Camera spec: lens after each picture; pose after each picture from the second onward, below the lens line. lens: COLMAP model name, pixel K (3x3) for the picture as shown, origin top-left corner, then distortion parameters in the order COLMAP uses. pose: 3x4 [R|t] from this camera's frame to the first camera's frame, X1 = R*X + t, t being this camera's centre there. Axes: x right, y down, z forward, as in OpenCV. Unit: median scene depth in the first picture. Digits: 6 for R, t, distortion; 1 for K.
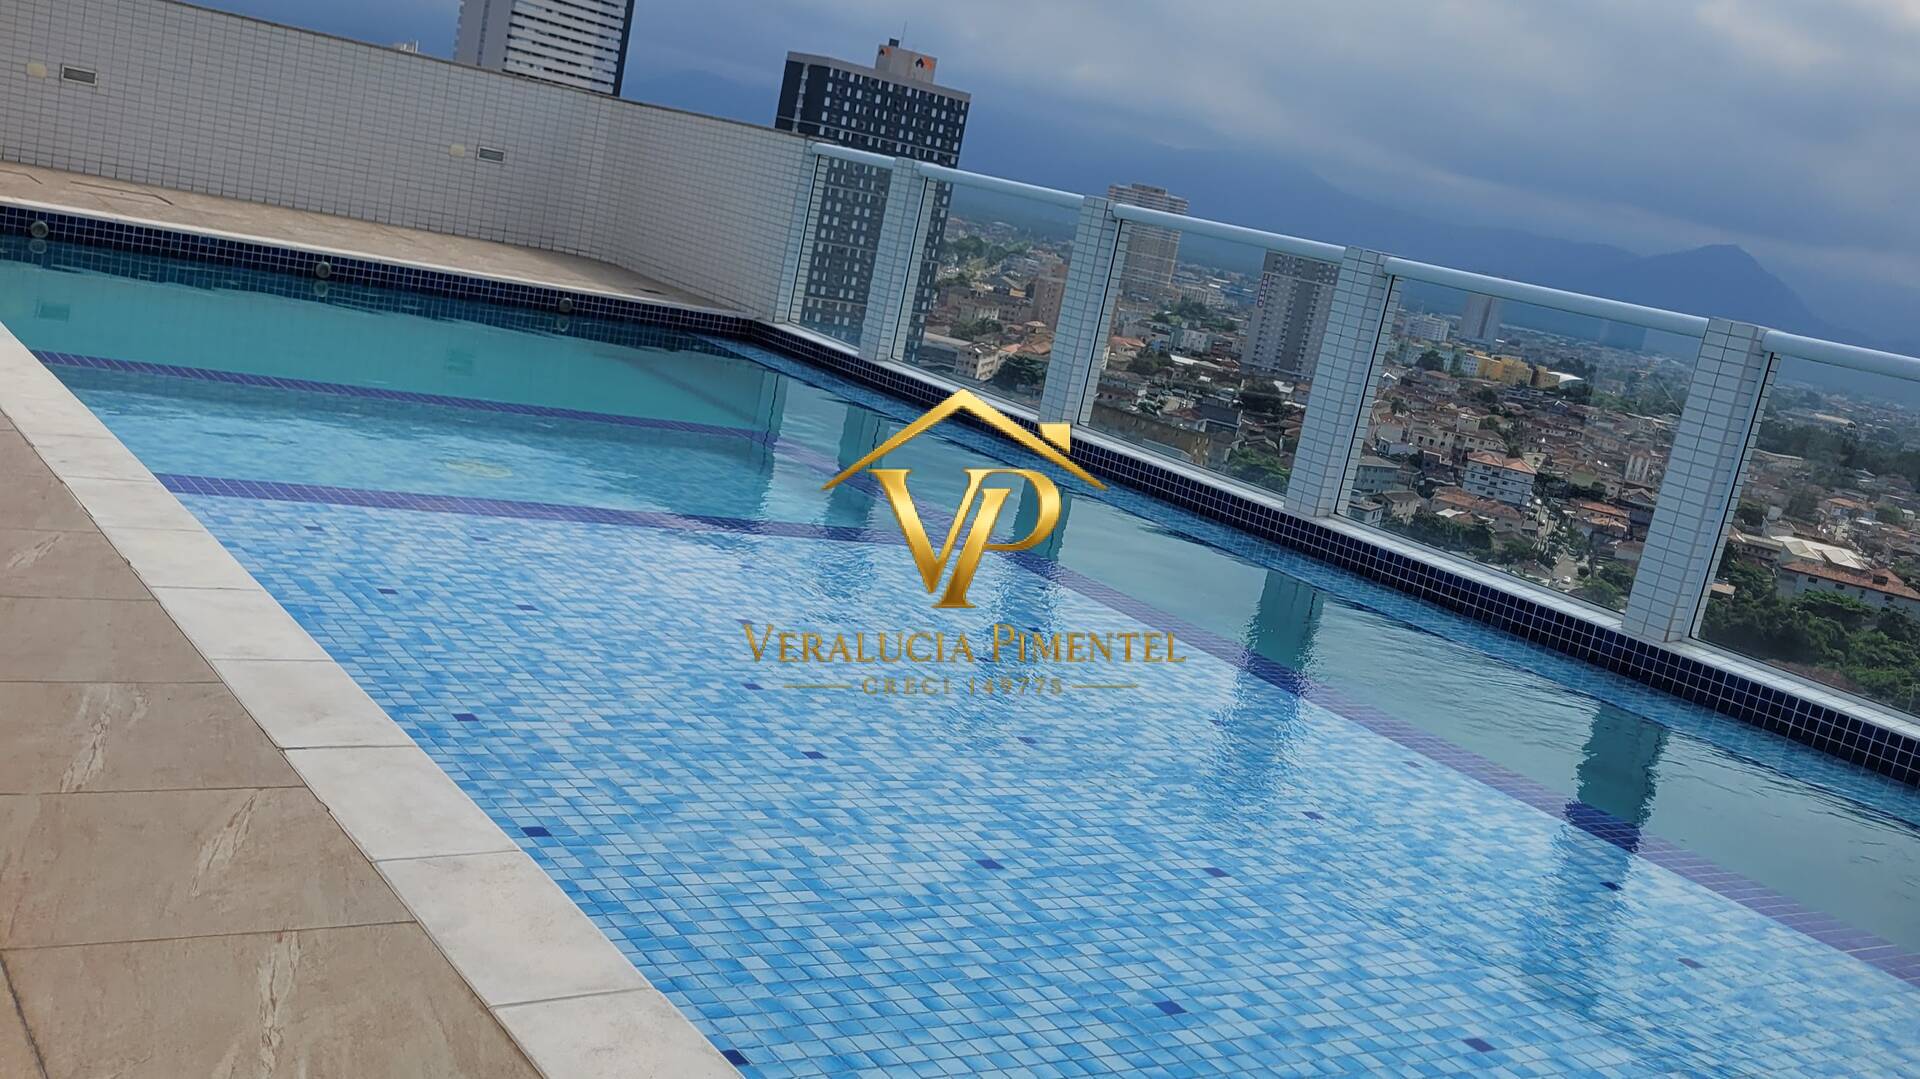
lens RADIAL K [[1774.2, 0, 960.0], [0, 1774.2, 539.5], [0, 0, 1]] dist [-0.000130, -0.000201]
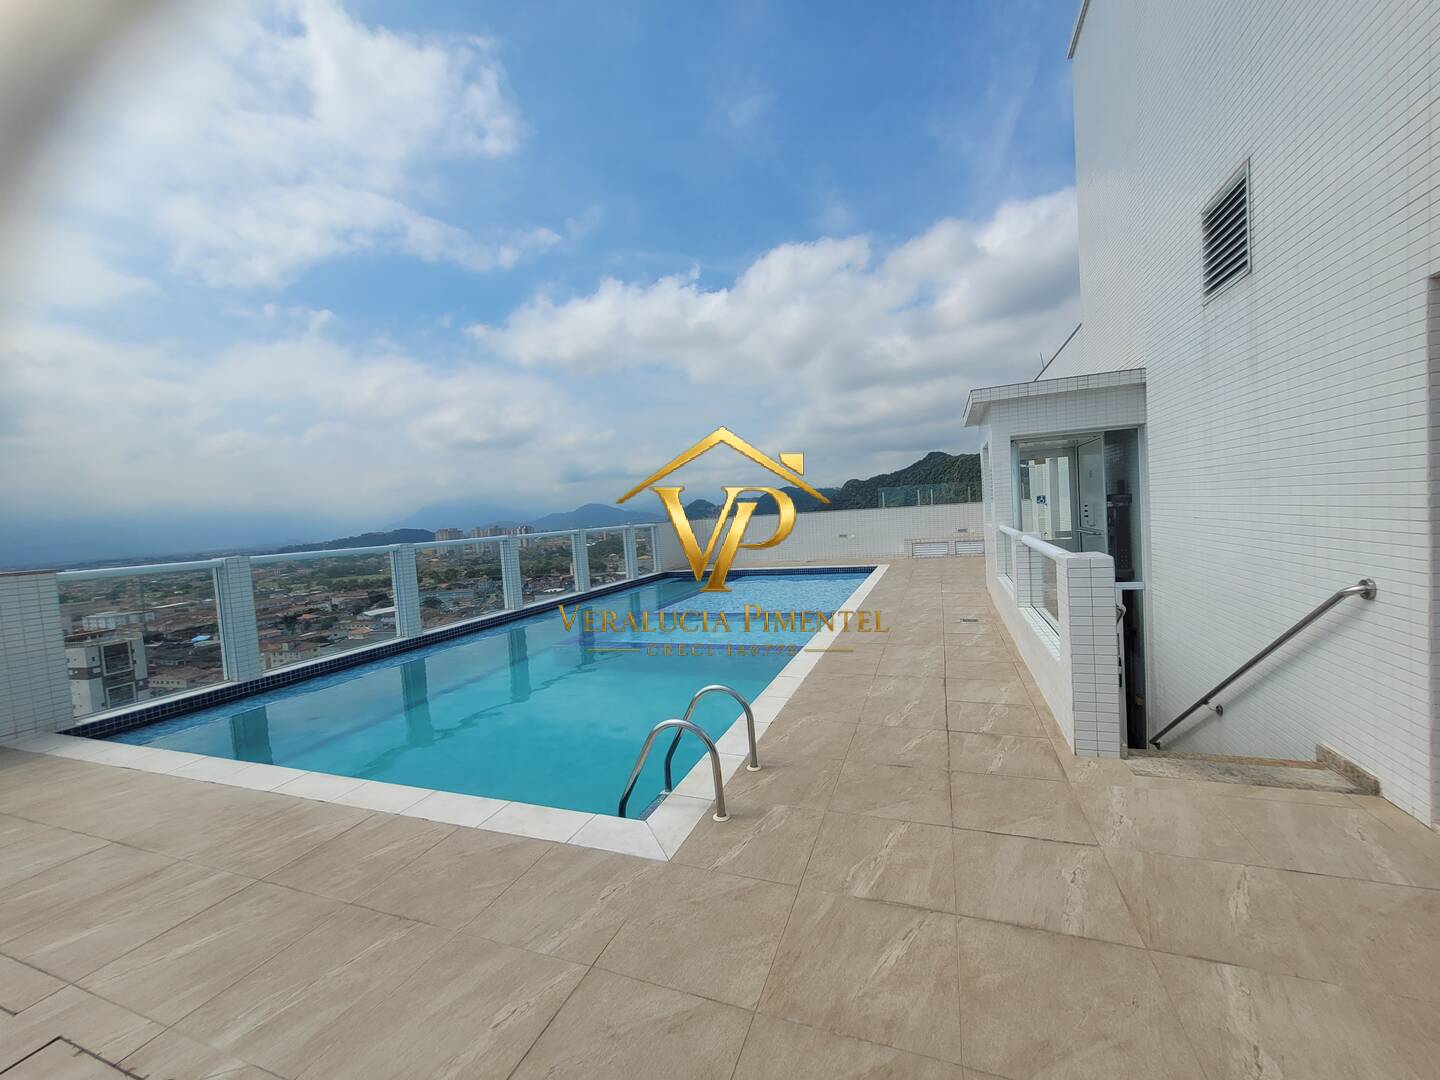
lens RADIAL K [[572.1, 0, 718.2], [0, 572.1, 537.5], [0, 0, 1]] dist [0.014028, 0.000070]
pose [[-0.542089, -0.203006, 0.815431, -0.822221], [0.127734, 0.939198, 0.318735, -0.412399], [-0.830556, 0.276941, -0.483198, 1.084633]]
